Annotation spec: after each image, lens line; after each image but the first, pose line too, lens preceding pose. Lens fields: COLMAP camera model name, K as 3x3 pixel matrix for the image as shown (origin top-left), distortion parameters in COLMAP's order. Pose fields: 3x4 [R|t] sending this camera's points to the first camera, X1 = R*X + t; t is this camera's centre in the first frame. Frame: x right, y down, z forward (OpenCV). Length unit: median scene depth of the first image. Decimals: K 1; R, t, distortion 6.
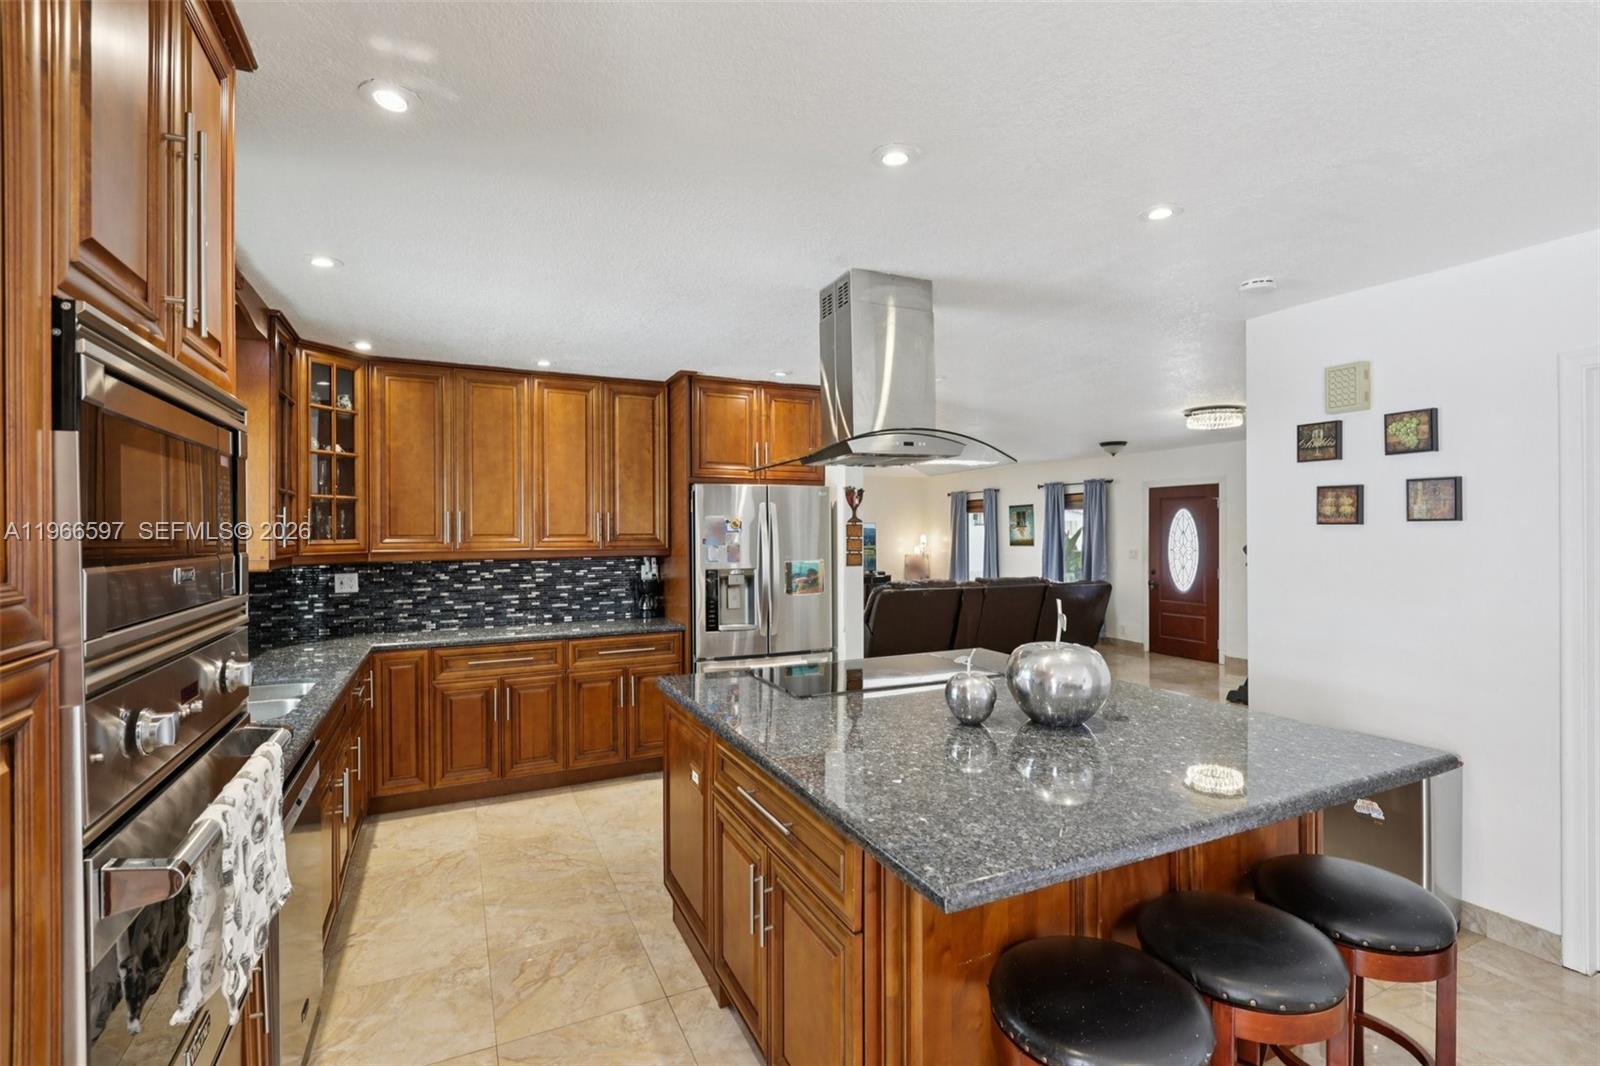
lens RADIAL K [[740.0, 0, 801.2], [0, 740.0, 539.9], [0, 0, 1]] dist [0.016926, -0.000137]
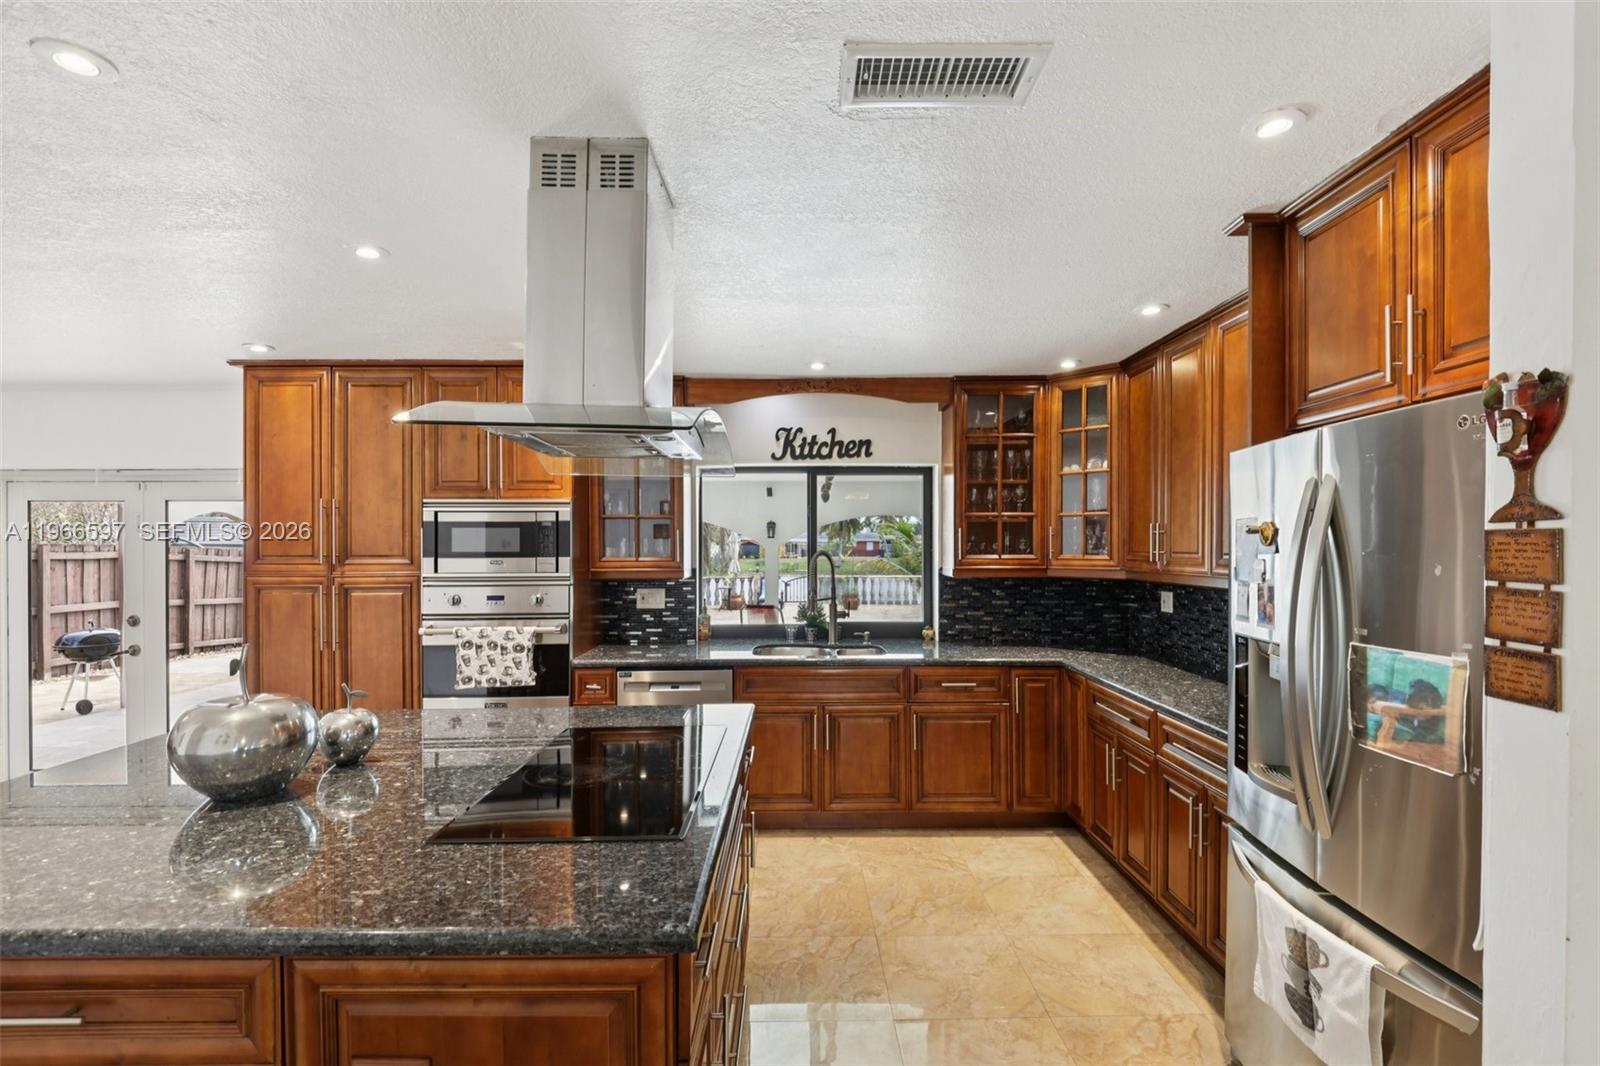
lens RADIAL K [[725.7, 0, 799.1], [0, 725.7, 548.2], [0, 0, 1]] dist [0.021489, -0.000215]
pose [[-0.417045, 0.007598, -0.908854, 0.411192], [-0.008012, 0.999895, 0.012035, -0.016998], [0.908851, 0.012301, -0.416940, 0.948155]]
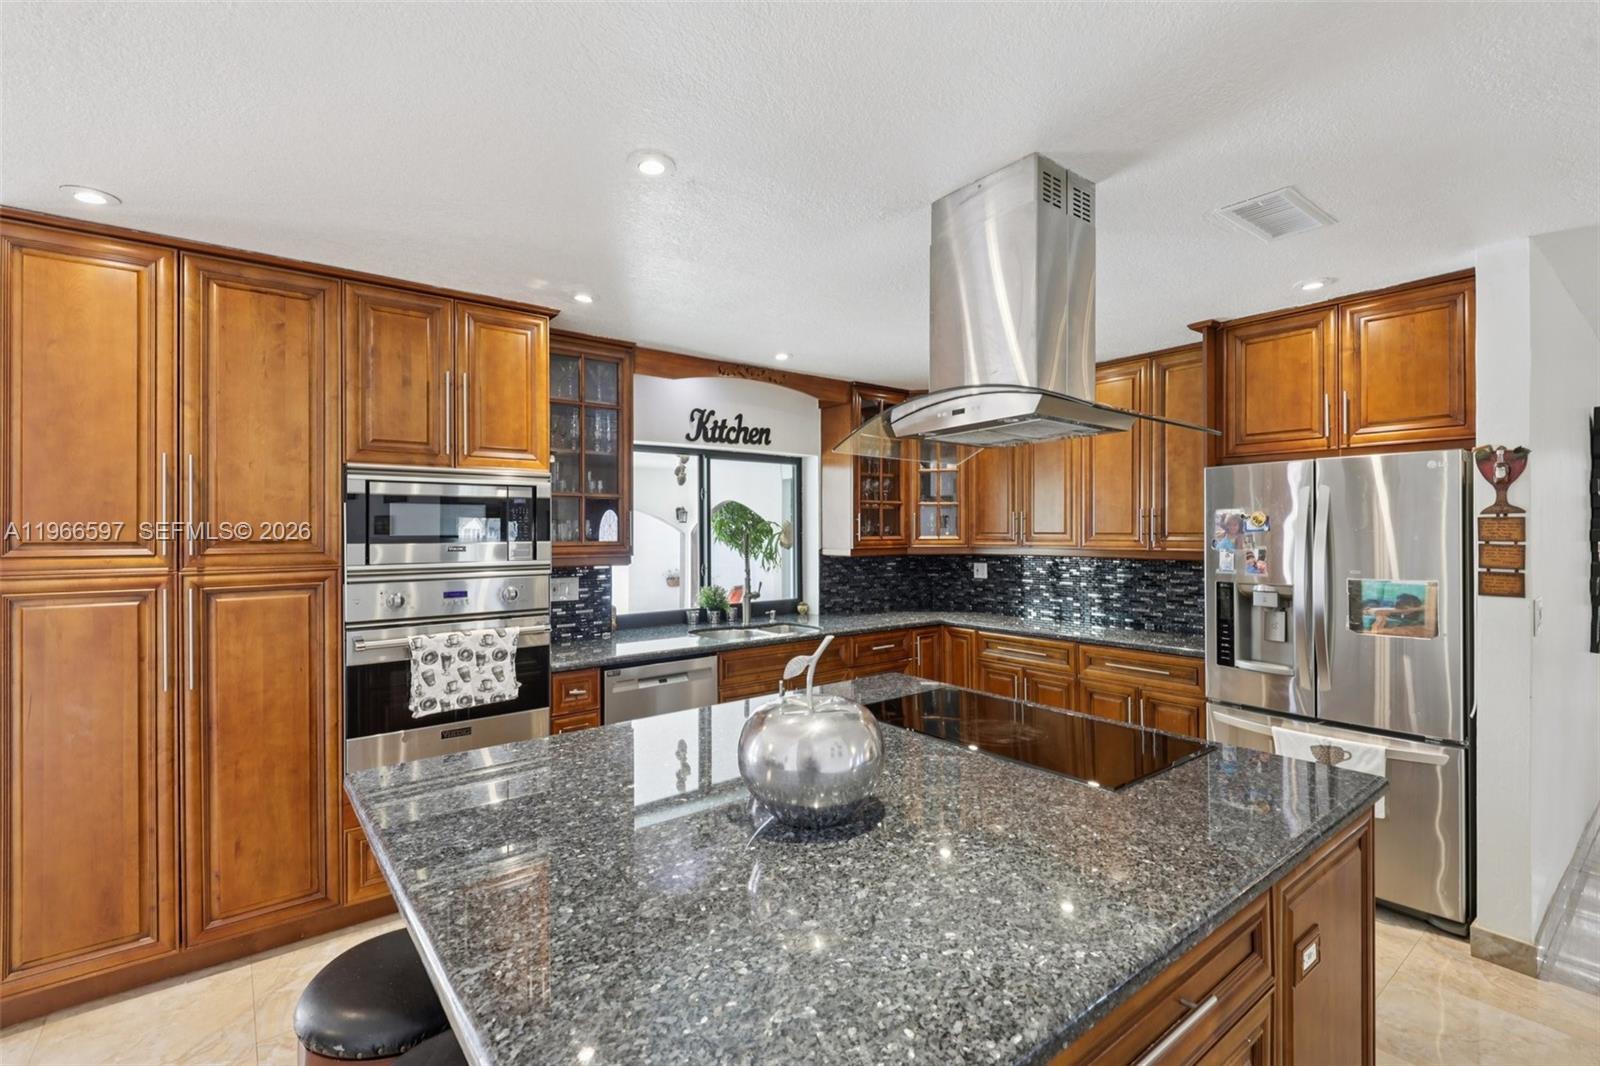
lens RADIAL K [[724.5, 0, 800.0], [0, 724.5, 533.0], [0, 0, 1]] dist [0.018964, -0.000210]
pose [[0.218777, 0.006563, -0.975753, 0.502246], [-0.009636, 0.999943, 0.004565, -0.007904], [0.975727, 0.008404, 0.218827, 0.429003]]
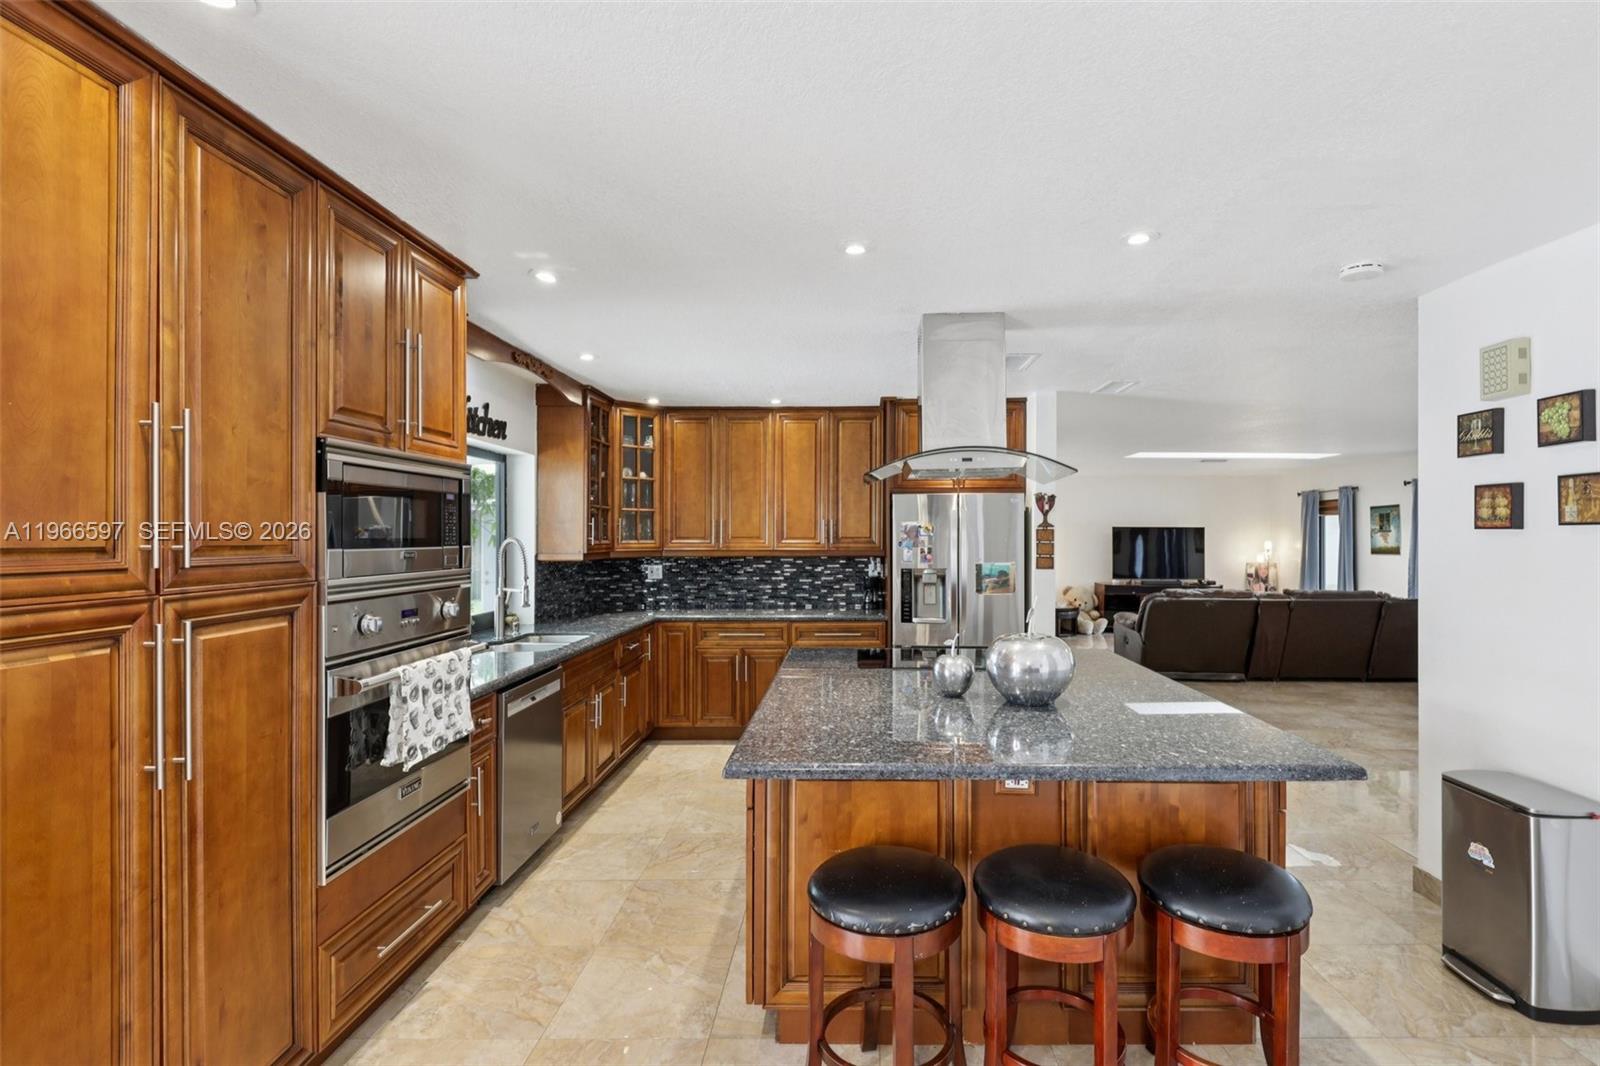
lens RADIAL K [[744.6, 0, 837.5], [0, 744.6, 542.5], [0, 0, 1]] dist [0.017283, -0.000323]
pose [[0.894533, 0.007758, -0.446935, 0.300171], [-0.008851, 0.999961, -0.000359, 0.001190], [0.446915, 0.004277, 0.894566, -0.079200]]
